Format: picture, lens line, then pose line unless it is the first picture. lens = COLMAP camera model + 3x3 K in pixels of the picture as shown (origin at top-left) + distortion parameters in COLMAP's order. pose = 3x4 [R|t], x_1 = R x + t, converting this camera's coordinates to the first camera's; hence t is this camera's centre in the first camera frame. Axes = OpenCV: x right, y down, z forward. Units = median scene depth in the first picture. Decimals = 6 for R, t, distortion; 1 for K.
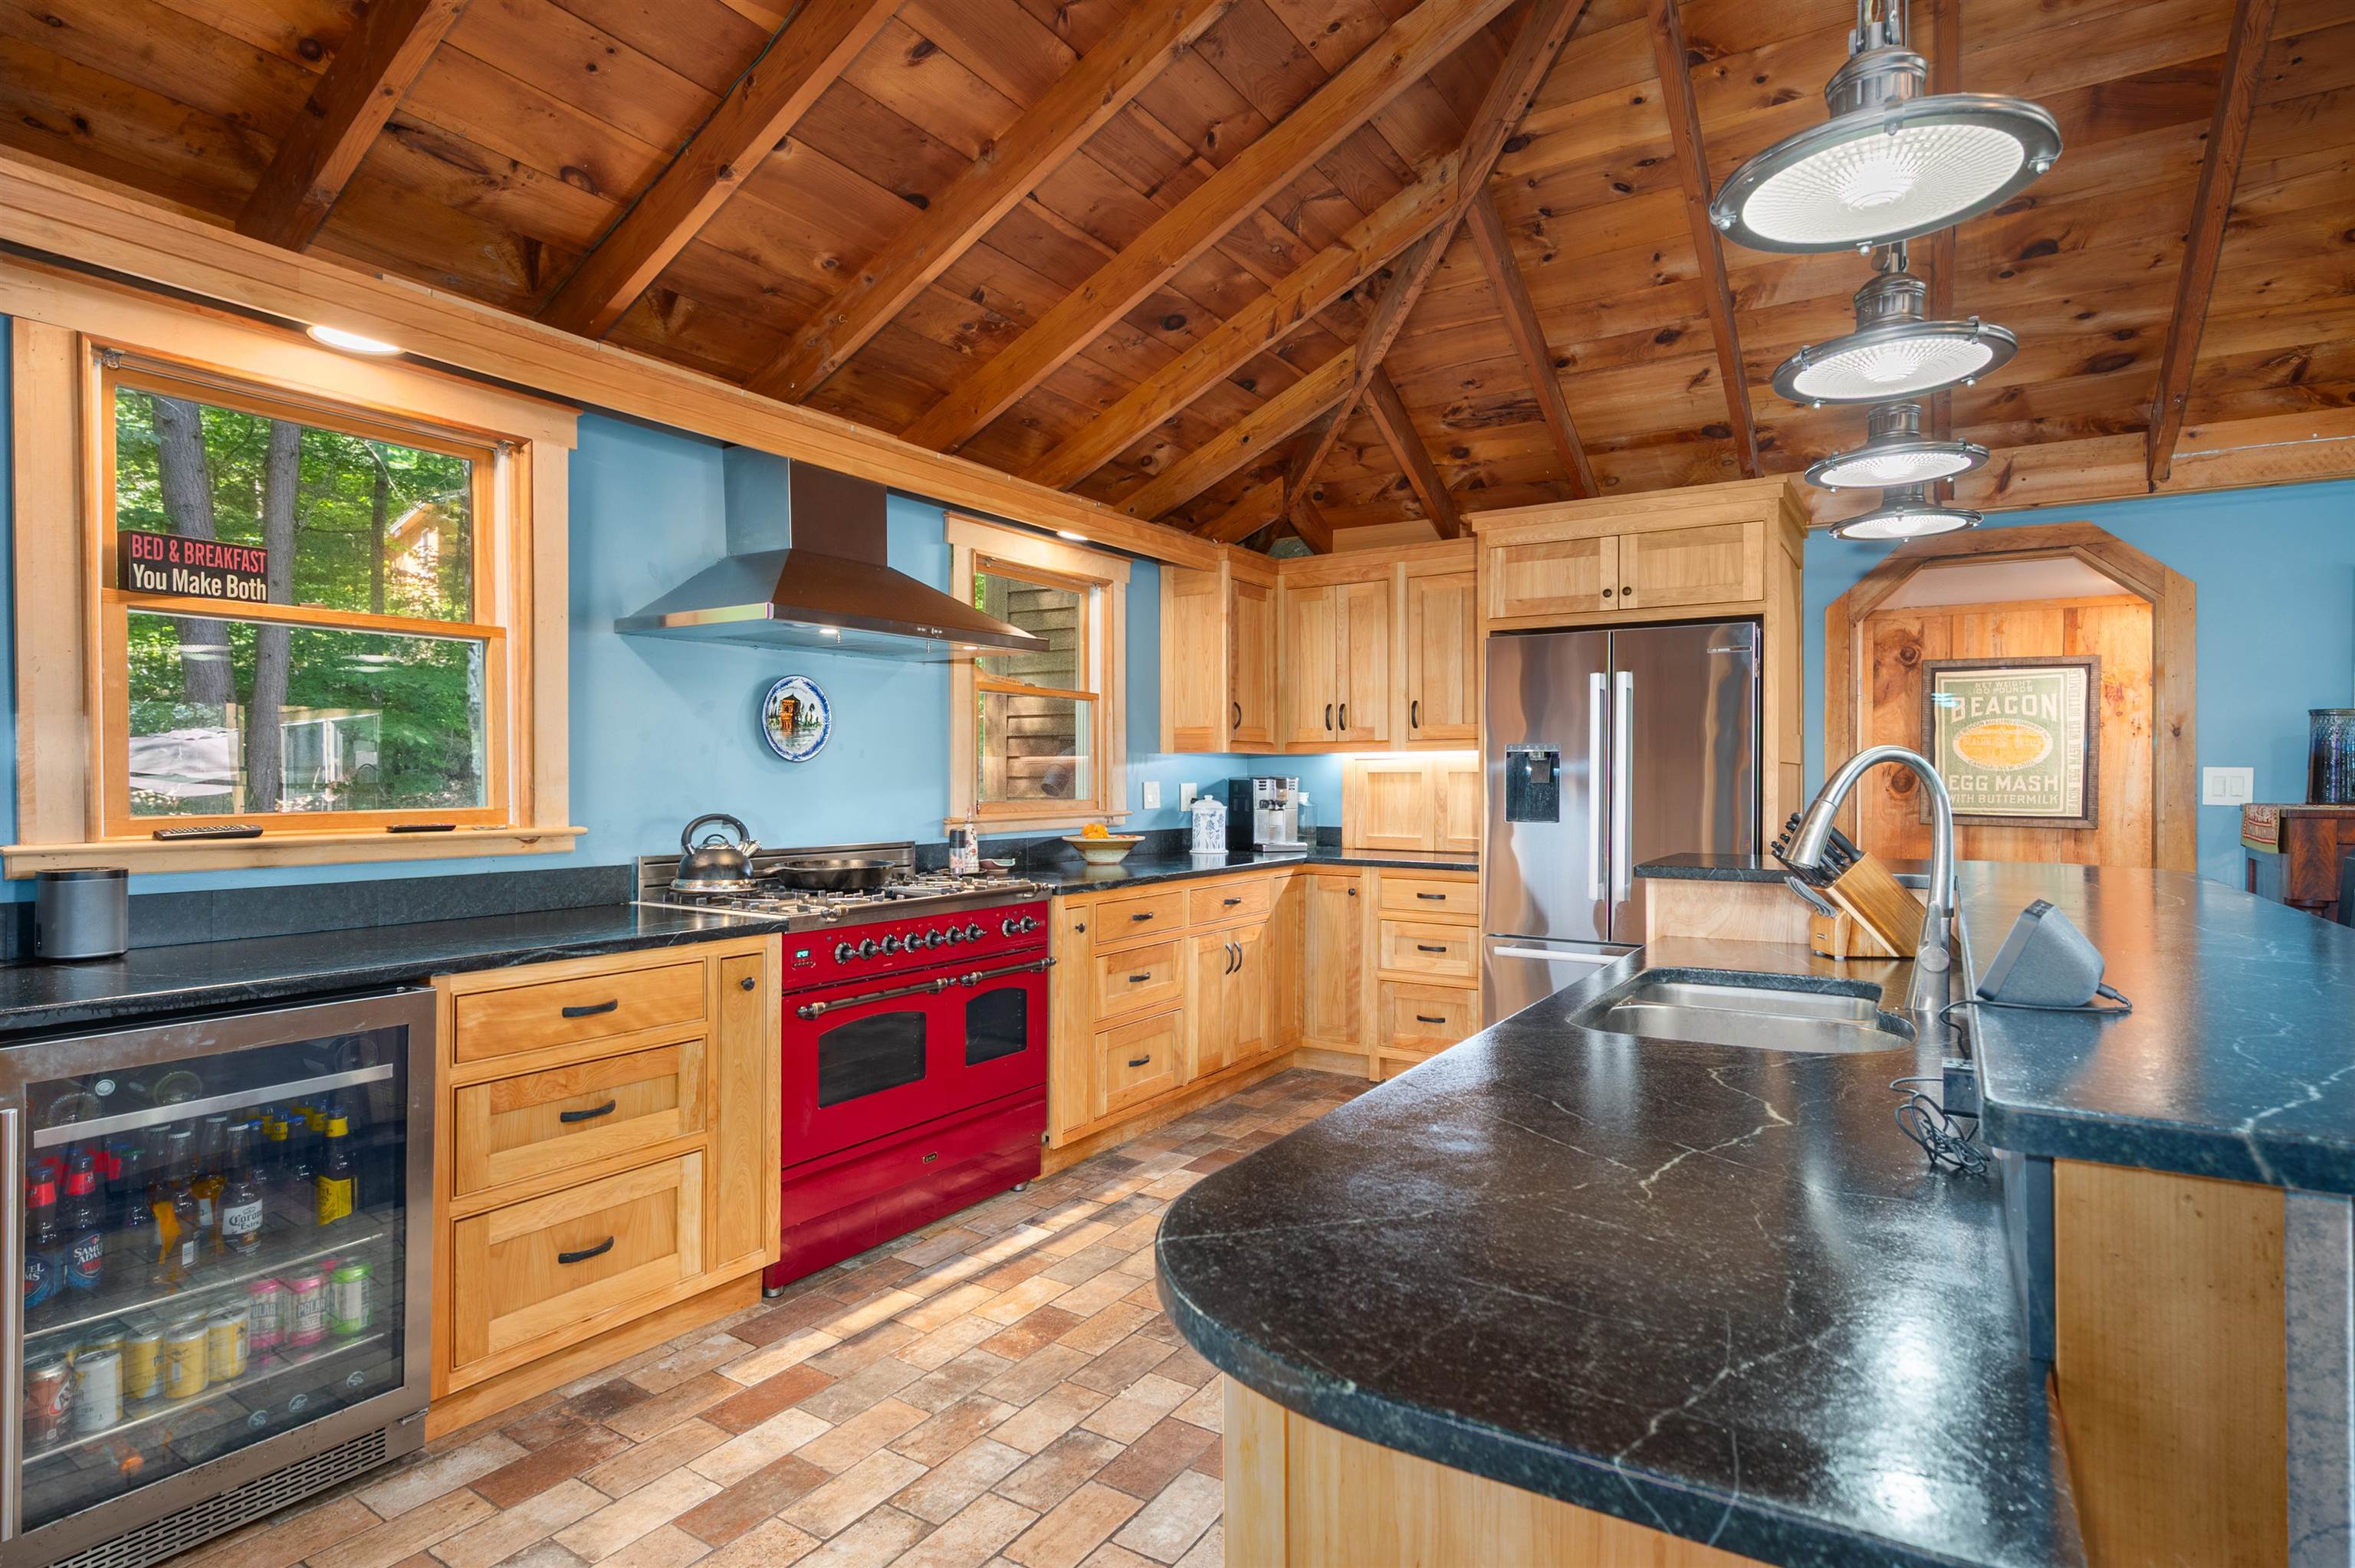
lens RADIAL K [[1220.7, 0, 1173.9], [0, 1220.7, 775.2], [0, 0, 1]] dist [0.000221, -0.000091]
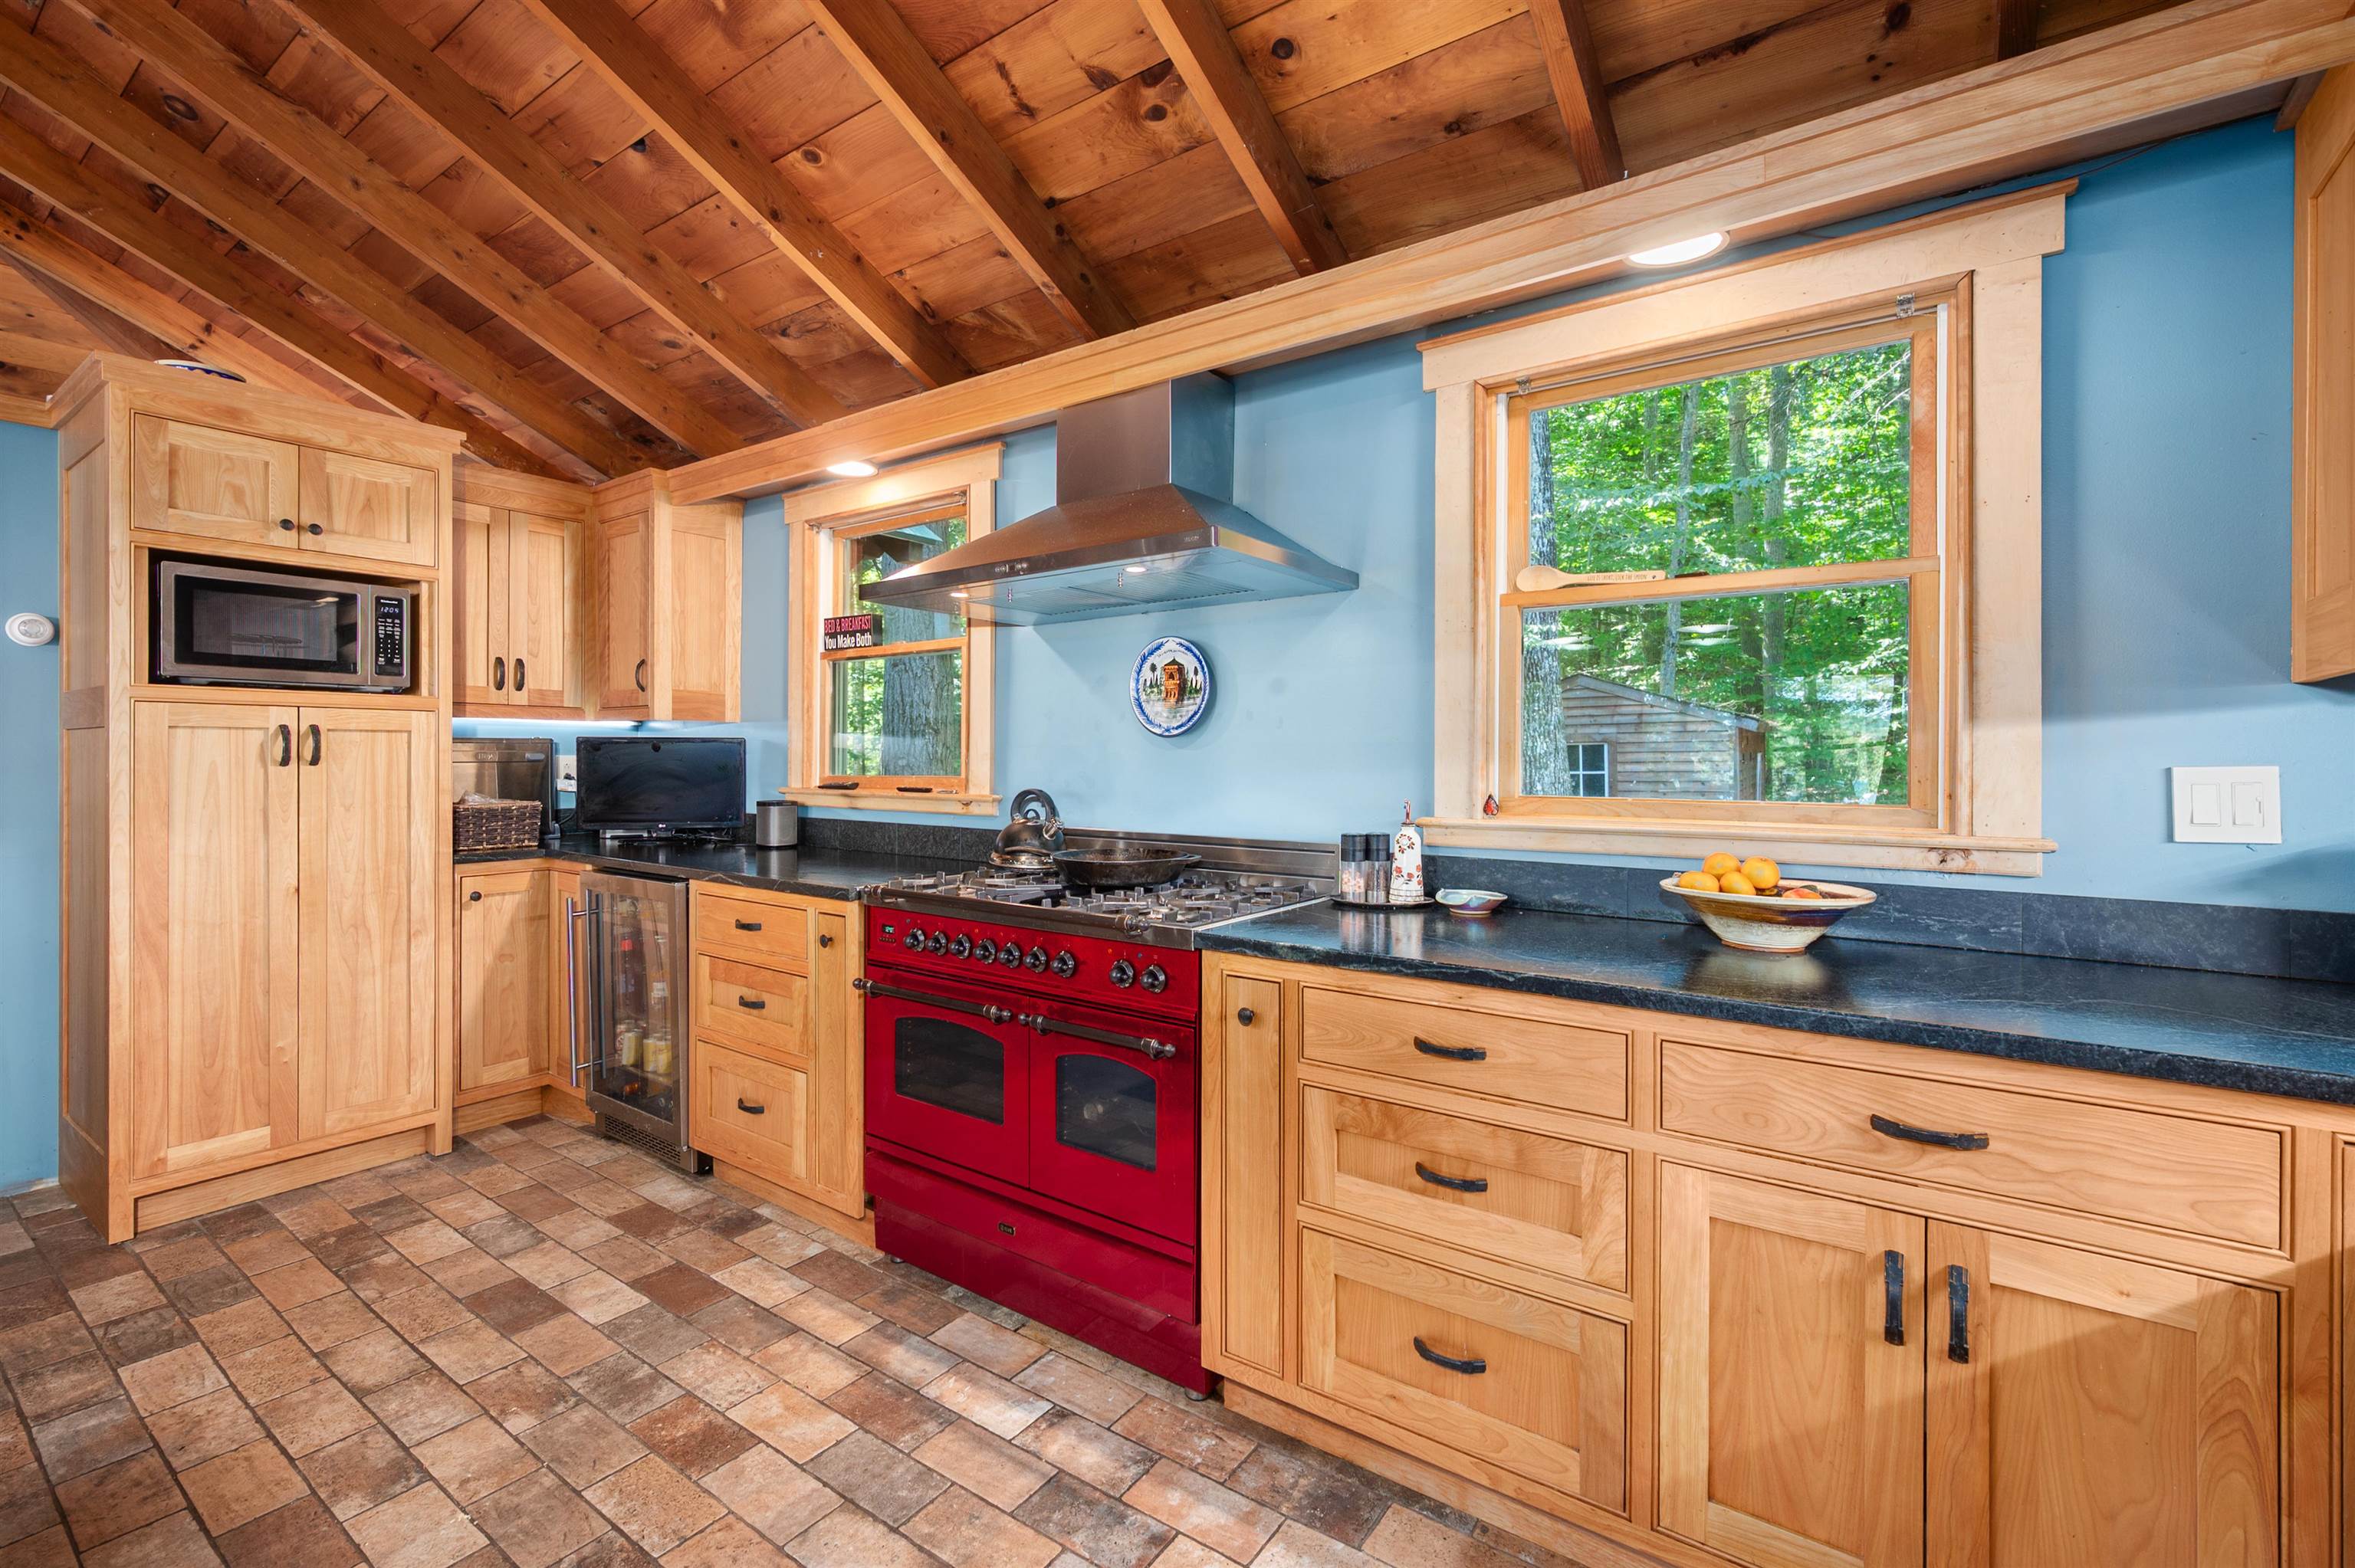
lens RADIAL K [[1026.1, 0, 1185.5], [0, 1026.1, 757.7], [0, 0, 1]] dist [0.001140, 0.000223]
pose [[-0.051690, -0.002076, -0.998661, 0.430226], [-0.002395, 0.999995, -0.001954, 0.006292], [0.998660, 0.002291, -0.051695, 1.067454]]
